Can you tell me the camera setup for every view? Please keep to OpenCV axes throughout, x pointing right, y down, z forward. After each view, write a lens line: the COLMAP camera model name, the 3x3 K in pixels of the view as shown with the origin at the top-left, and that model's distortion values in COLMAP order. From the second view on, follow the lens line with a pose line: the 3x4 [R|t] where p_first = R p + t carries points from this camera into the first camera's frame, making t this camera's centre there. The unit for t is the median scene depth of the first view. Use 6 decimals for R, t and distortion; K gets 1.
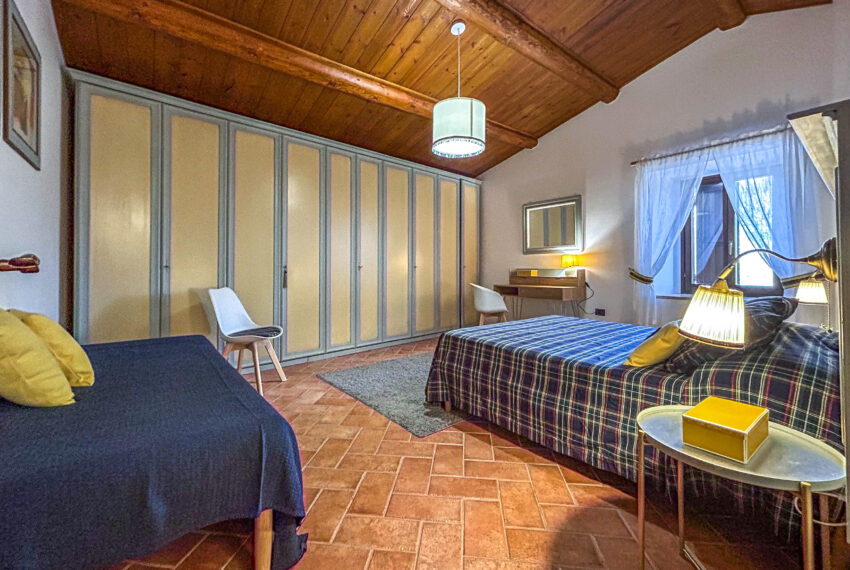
lens RADIAL K [[354.9, 0, 421.0], [0, 354.9, 274.6], [0, 0, 1]] dist [-0.000285, 0.000002]
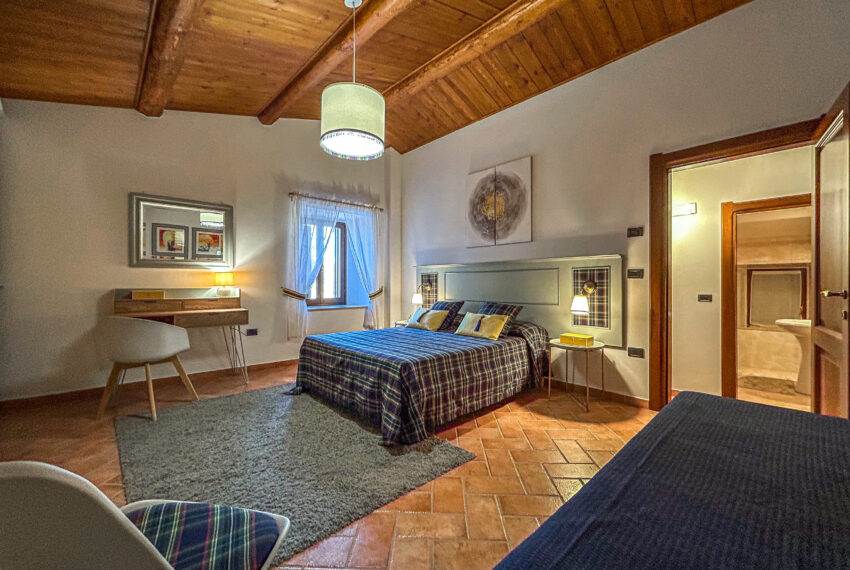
lens RADIAL K [[349.5, 0, 423.1], [0, 349.5, 289.4], [0, 0, 1]] dist [-0.001505, -0.000074]
pose [[-0.078145, -0.017639, 0.996786, -0.762665], [0.016770, 0.999679, 0.019005, -0.034637], [-0.996801, 0.018201, -0.077824, 0.943597]]
